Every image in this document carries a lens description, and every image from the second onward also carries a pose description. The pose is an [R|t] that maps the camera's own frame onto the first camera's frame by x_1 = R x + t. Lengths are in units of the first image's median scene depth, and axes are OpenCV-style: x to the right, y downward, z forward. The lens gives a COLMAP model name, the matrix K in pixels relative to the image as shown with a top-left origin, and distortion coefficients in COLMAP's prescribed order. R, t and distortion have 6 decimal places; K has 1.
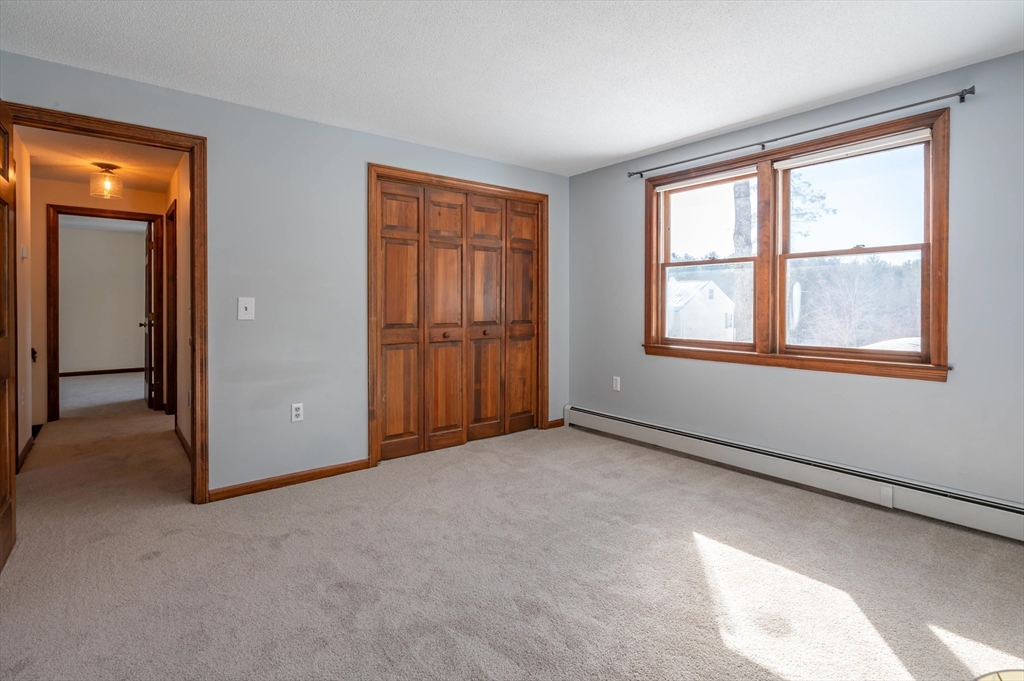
lens RADIAL K [[508.8, 0, 520.9], [0, 508.8, 307.5], [0, 0, 1]] dist [0.007790, 0.000545]
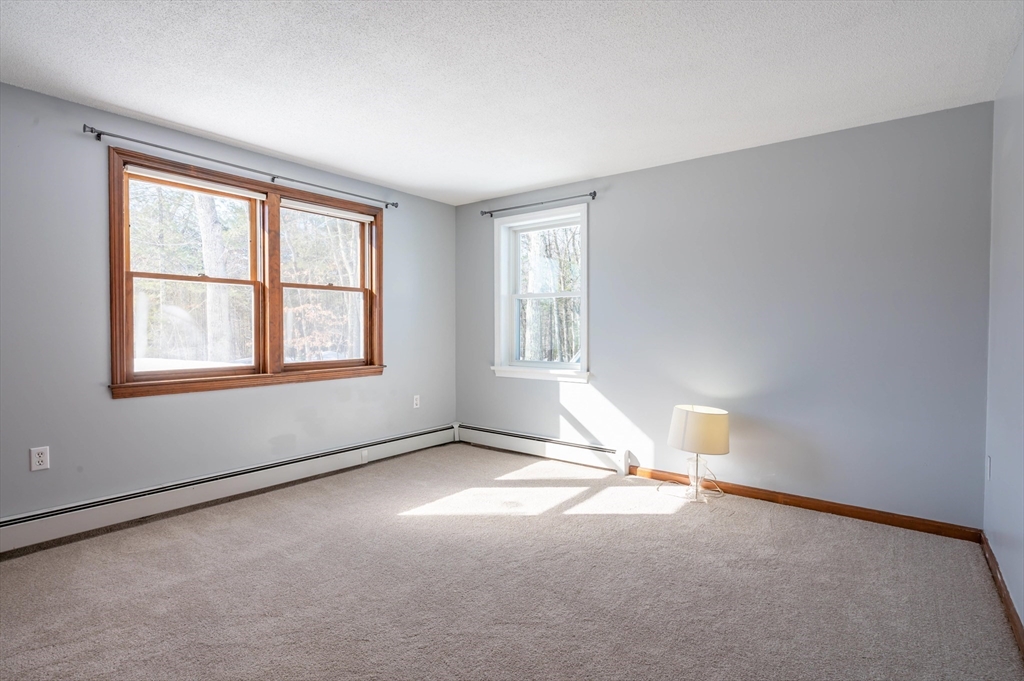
lens RADIAL K [[508.8, 0, 509.0], [0, 508.8, 338.6], [0, 0, 1]] dist [0.007790, 0.000545]
pose [[-0.225442, -0.020289, 0.974045, -0.679248], [0.005668, 0.999739, 0.022136, -0.003953], [-0.974240, 0.010511, -0.225268, 0.765250]]
